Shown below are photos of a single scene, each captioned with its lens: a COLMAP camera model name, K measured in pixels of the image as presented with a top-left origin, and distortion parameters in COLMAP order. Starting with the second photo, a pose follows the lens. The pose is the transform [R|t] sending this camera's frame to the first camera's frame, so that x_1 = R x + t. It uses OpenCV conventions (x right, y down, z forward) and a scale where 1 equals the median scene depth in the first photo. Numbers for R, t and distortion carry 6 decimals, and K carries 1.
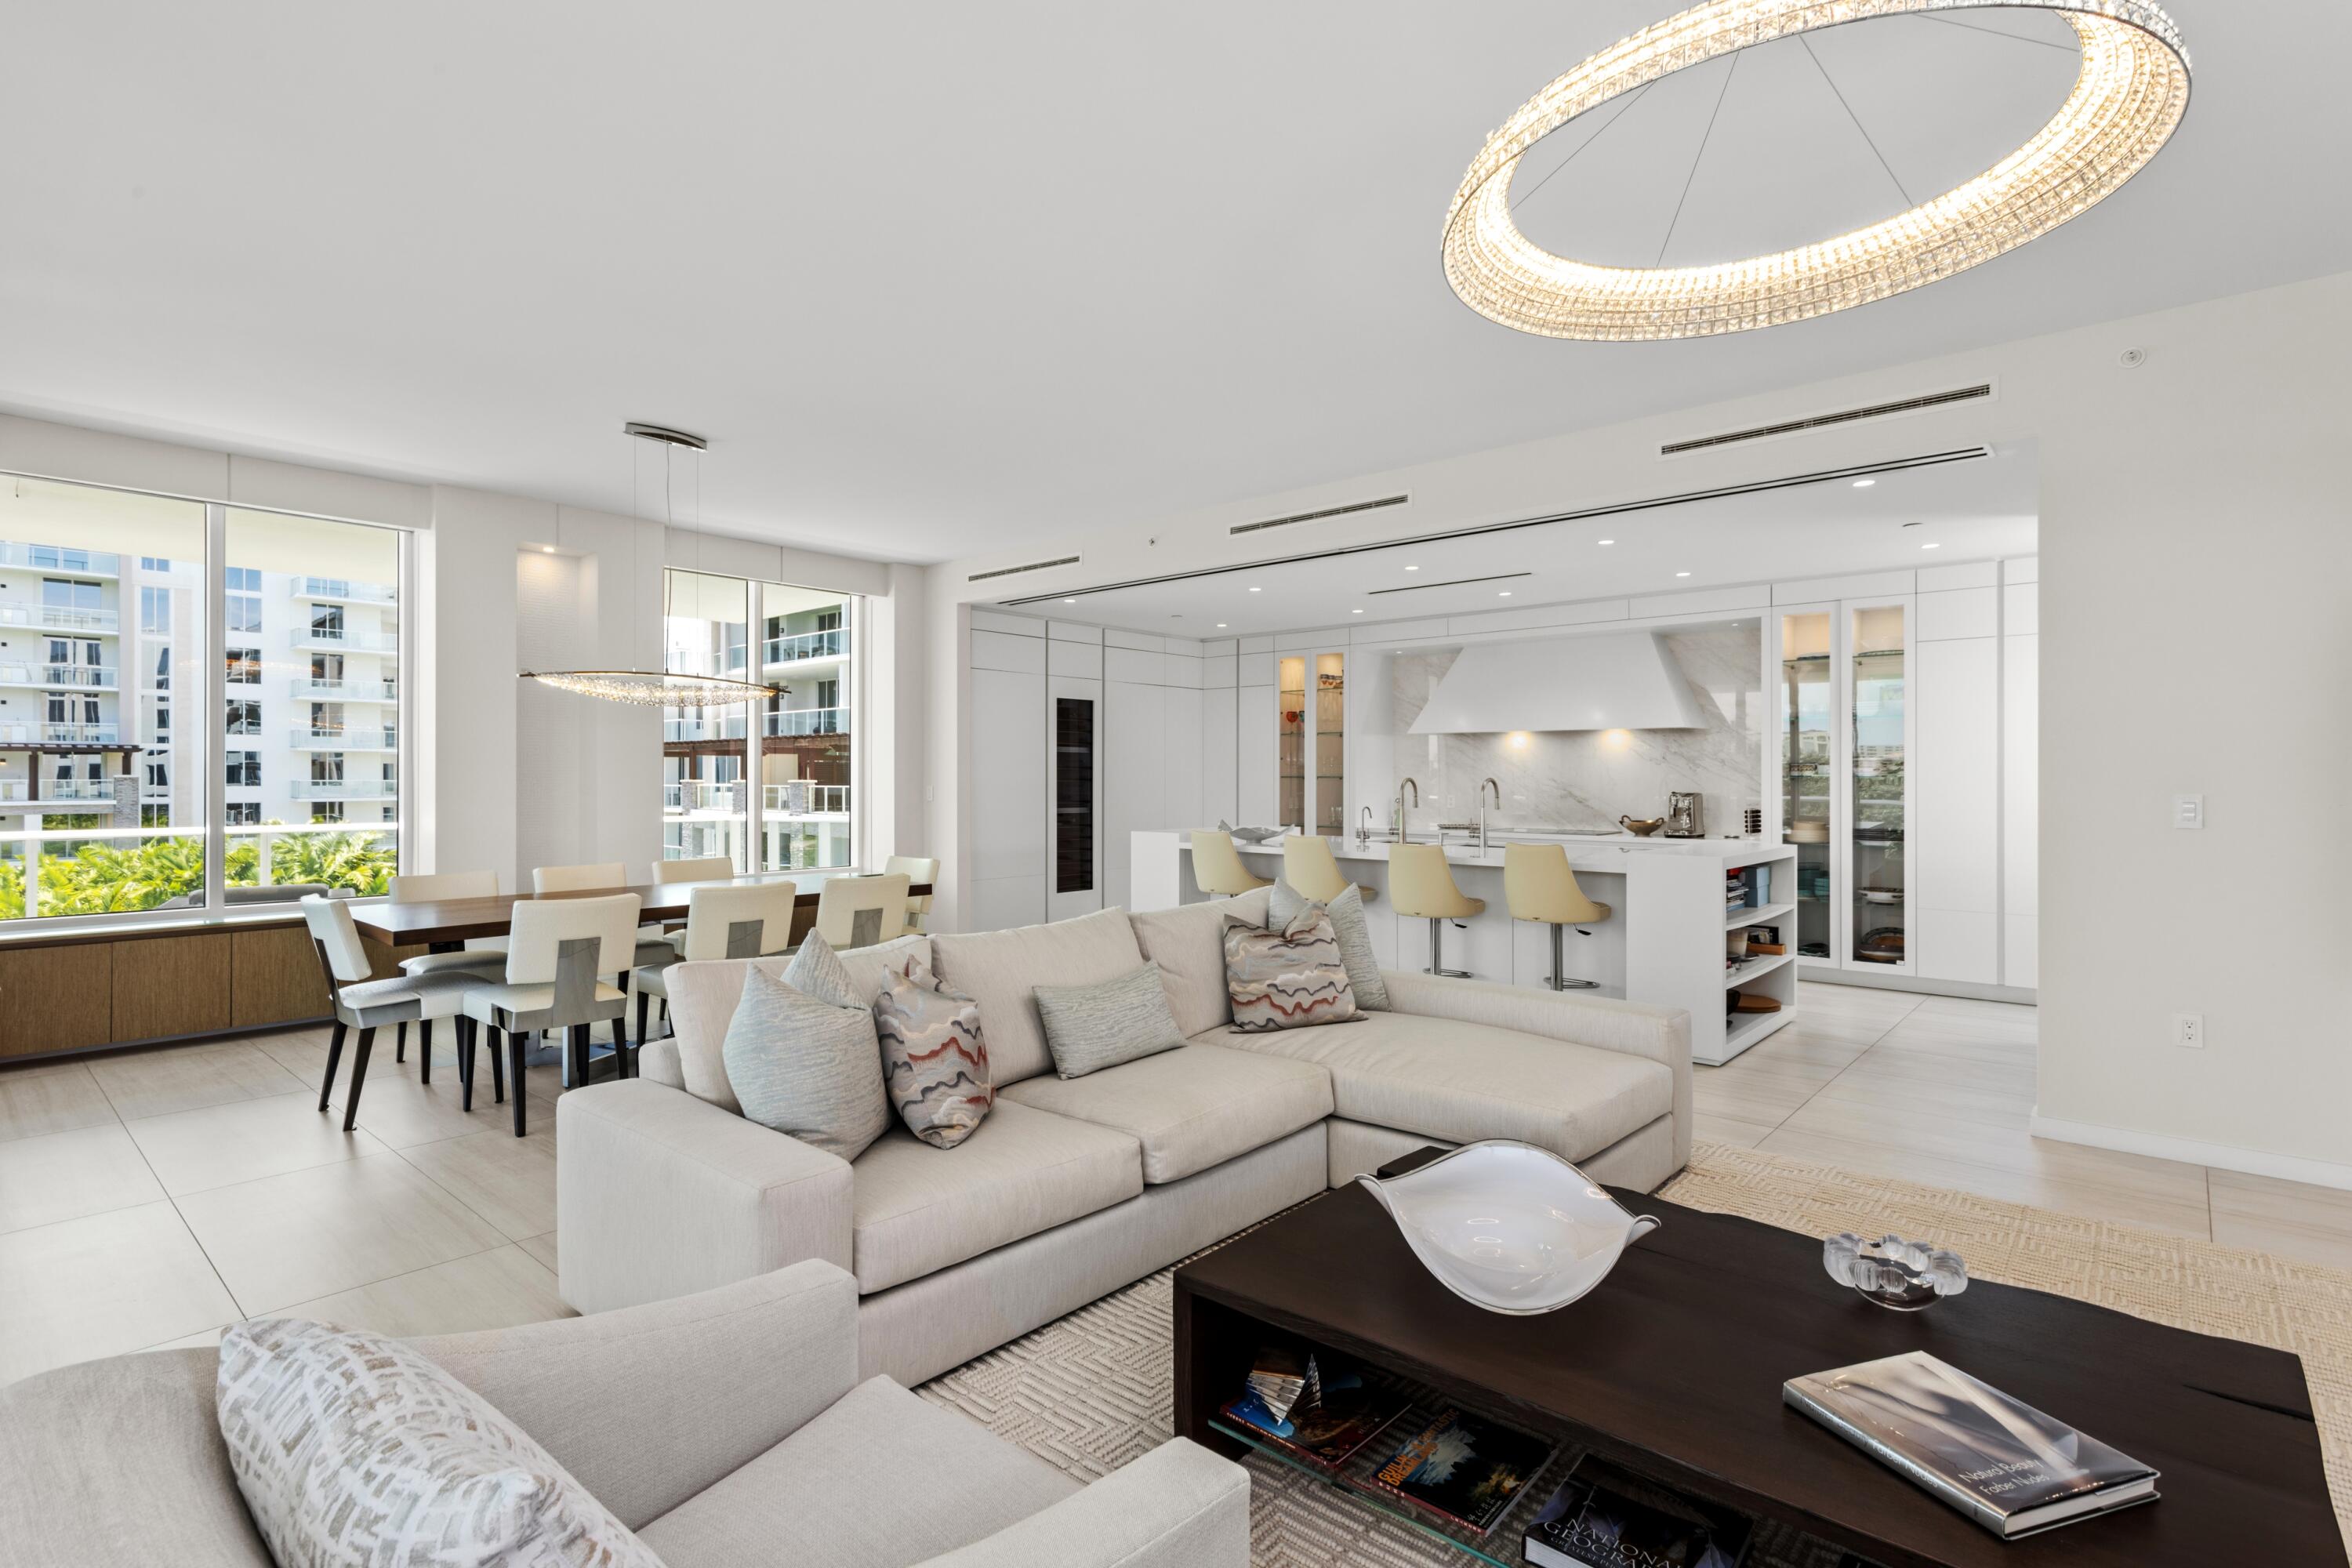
lens RADIAL K [[1130.8, 0, 1163.0], [0, 1130.8, 777.5], [0, 0, 1]] dist [0.005302, 0.000535]
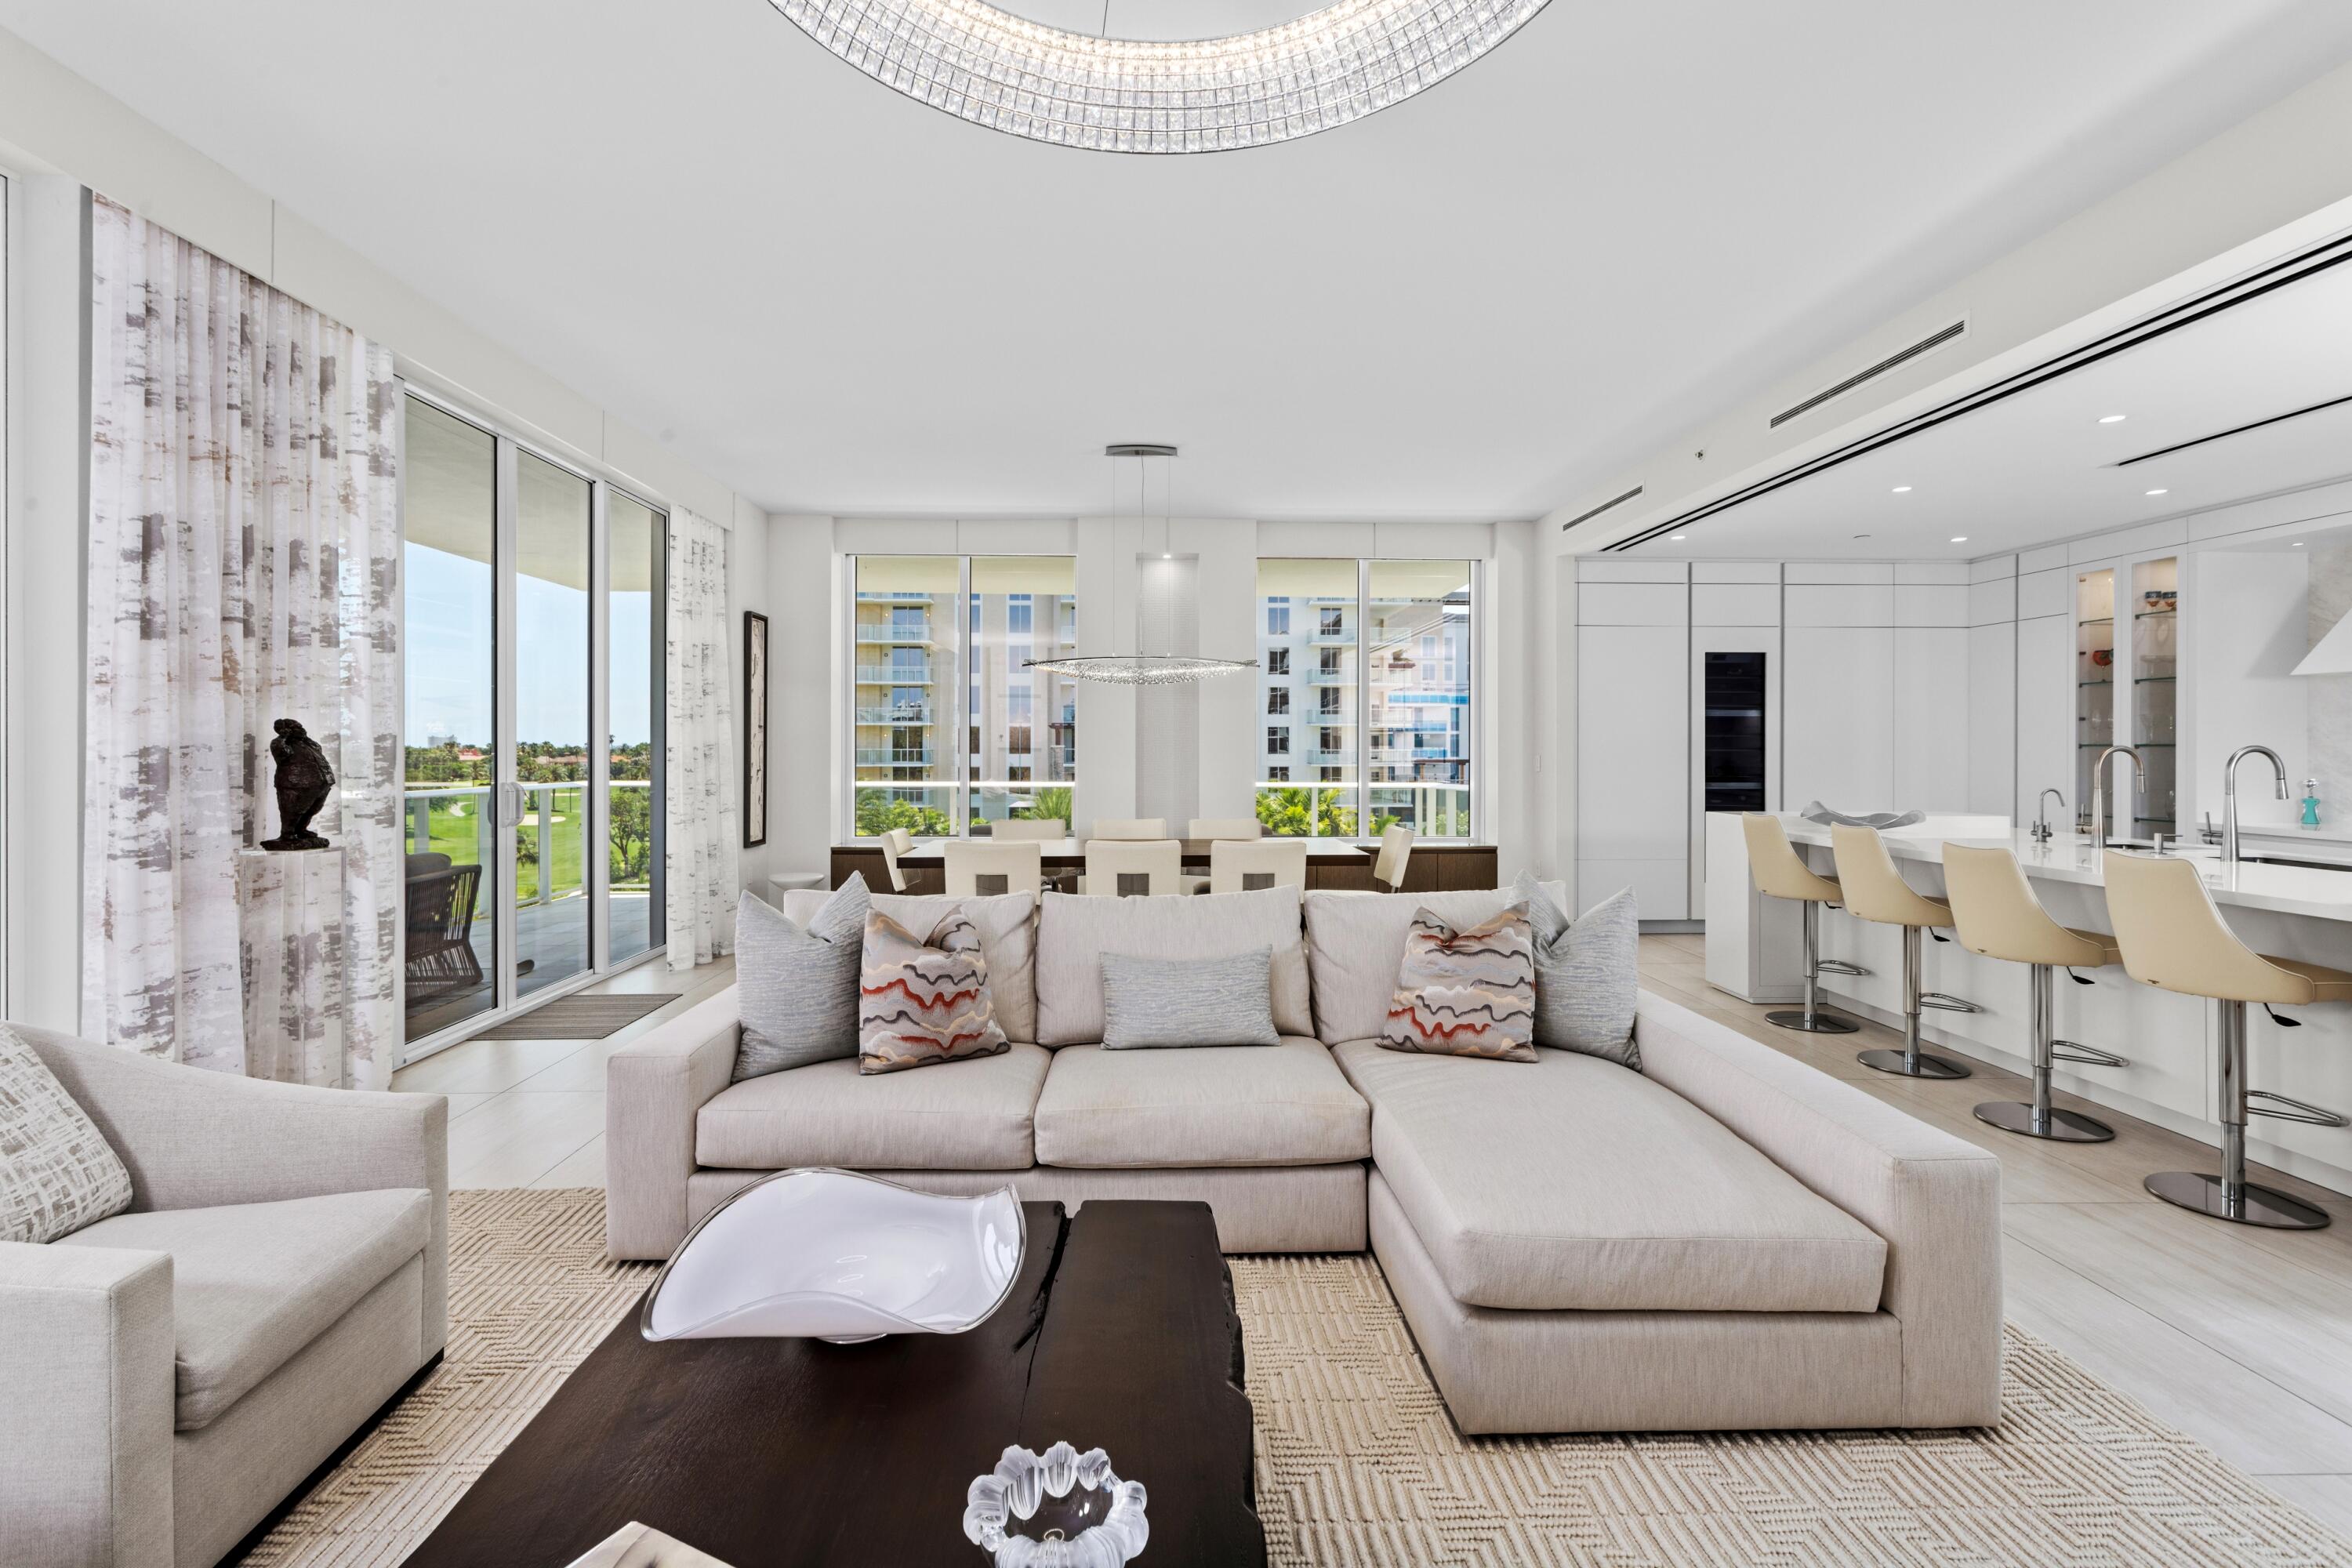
lens RADIAL K [[1127.5, 0, 1172.8], [0, 1127.5, 755.7], [0, 0, 1]] dist [0.003374, 0.001174]
pose [[0.692524, 0.005134, -0.721376, 0.219998], [-0.000232, 0.999976, 0.006895, 0.001113], [0.721394, -0.004608, 0.692509, 0.119190]]
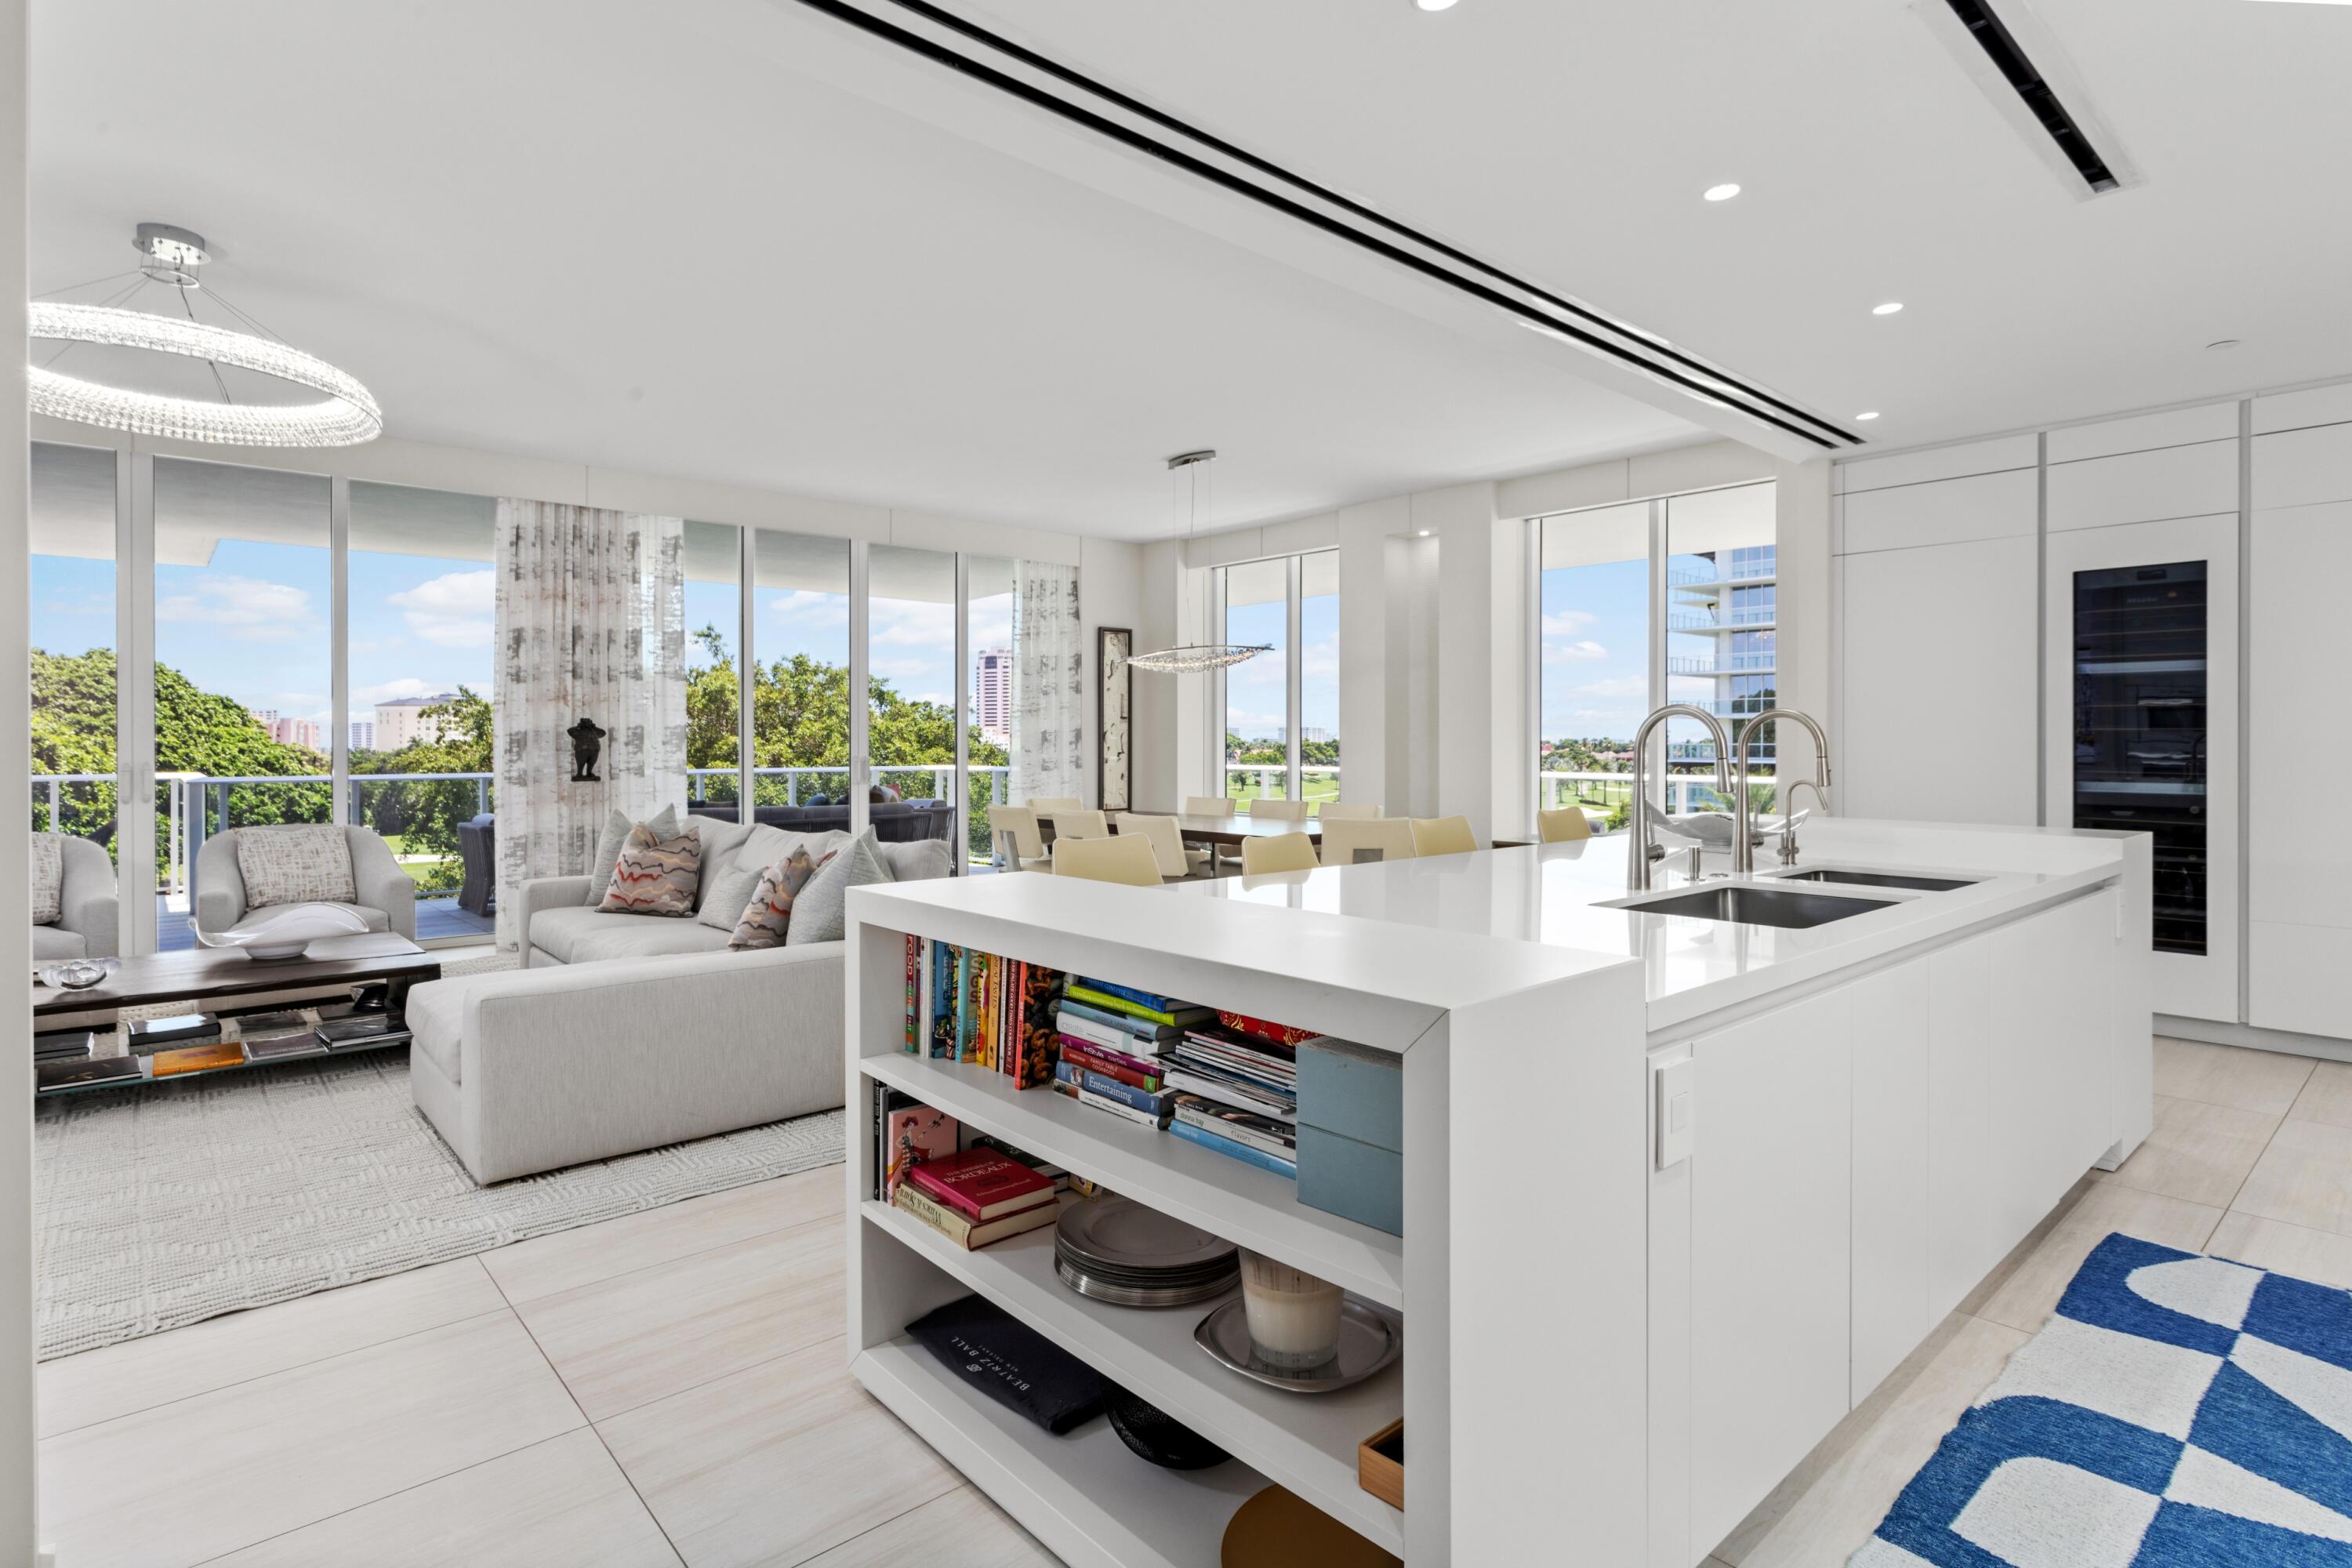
lens RADIAL K [[1186.8, 0, 1141.2], [0, 1186.8, 745.2], [0, 0, 1]] dist [0.001926, 0.000609]
pose [[-0.130900, 0.001229, -0.991395, 0.469134], [0.000555, 0.999999, 0.001166, 0.008618], [0.991395, -0.000398, -0.130901, 0.592855]]
